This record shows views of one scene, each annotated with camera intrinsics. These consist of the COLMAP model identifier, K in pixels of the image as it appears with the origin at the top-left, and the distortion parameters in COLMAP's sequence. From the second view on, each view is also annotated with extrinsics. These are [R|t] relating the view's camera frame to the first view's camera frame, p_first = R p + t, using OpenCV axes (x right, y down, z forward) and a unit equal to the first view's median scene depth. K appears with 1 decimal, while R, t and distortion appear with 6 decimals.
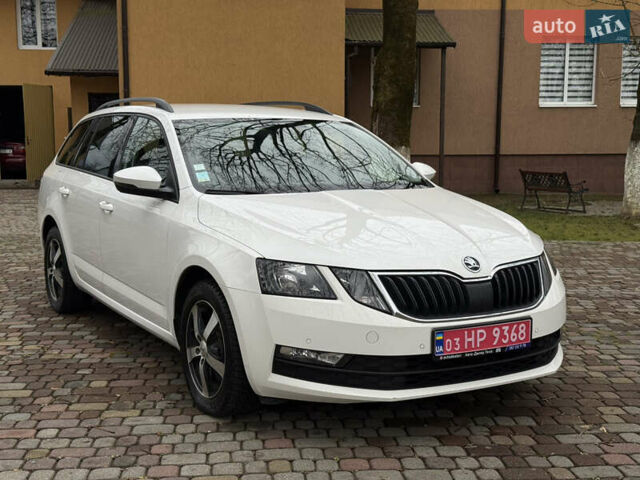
lens RADIAL K [[890.5, 0, 320.0], [0, 890.5, 240.0], [0, 0, 1]] dist [0.193572, -0.371548]
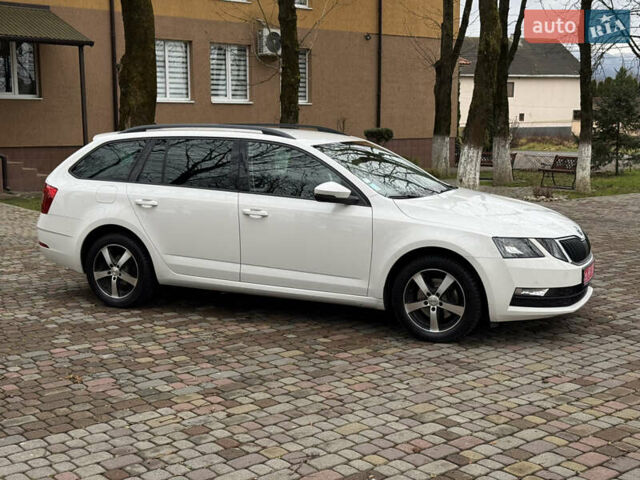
lens RADIAL K [[890.5, 0, 320.0], [0, 890.5, 240.0], [0, 0, 1]] dist [0.193572, -0.371548]
pose [[0.817866, -0.081898, 0.569550, -1.220372], [0.069149, 0.996635, 0.044014, -0.065950], [-0.571238, 0.003386, 0.820777, -0.148158]]
